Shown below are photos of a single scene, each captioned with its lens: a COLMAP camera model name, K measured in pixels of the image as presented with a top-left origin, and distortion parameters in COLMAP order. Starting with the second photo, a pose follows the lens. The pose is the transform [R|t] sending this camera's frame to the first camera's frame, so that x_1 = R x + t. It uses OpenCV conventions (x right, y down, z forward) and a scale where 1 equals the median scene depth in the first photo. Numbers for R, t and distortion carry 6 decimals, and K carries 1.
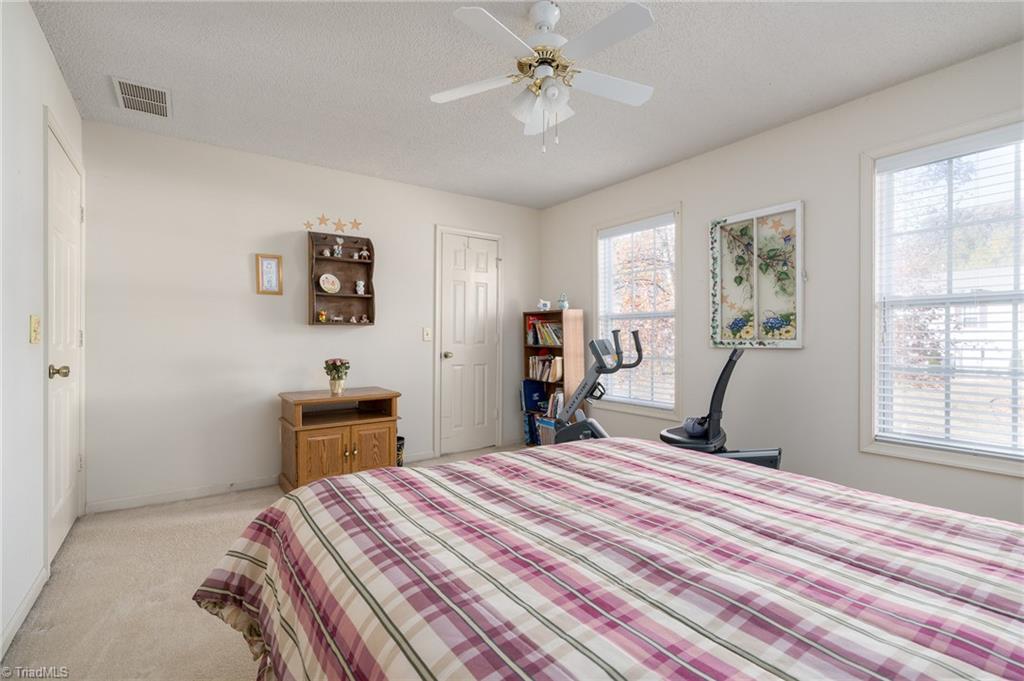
lens RADIAL K [[465.2, 0, 512.6], [0, 465.2, 335.0], [0, 0, 1]] dist [0.000744, -0.000034]
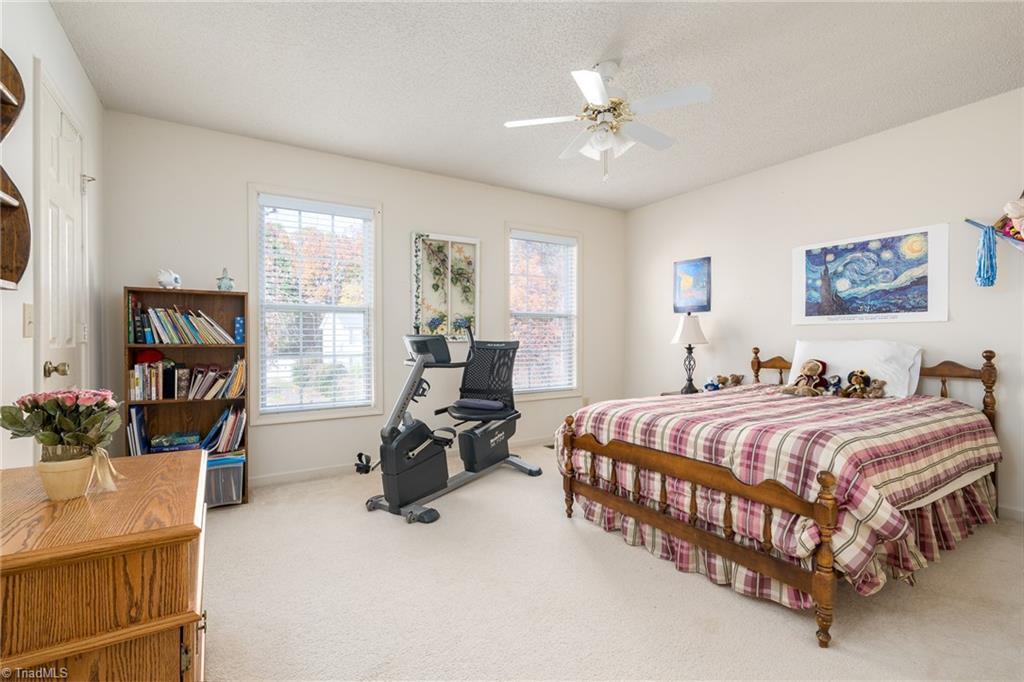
lens RADIAL K [[465.2, 0, 511.7], [0, 465.2, 342.7], [0, 0, 1]] dist [0.000744, -0.000034]
pose [[0.062069, -0.012769, 0.997990, -0.742717], [-0.001945, 0.999915, 0.012915, 0.013579], [-0.998070, -0.002742, 0.062039, 0.725552]]
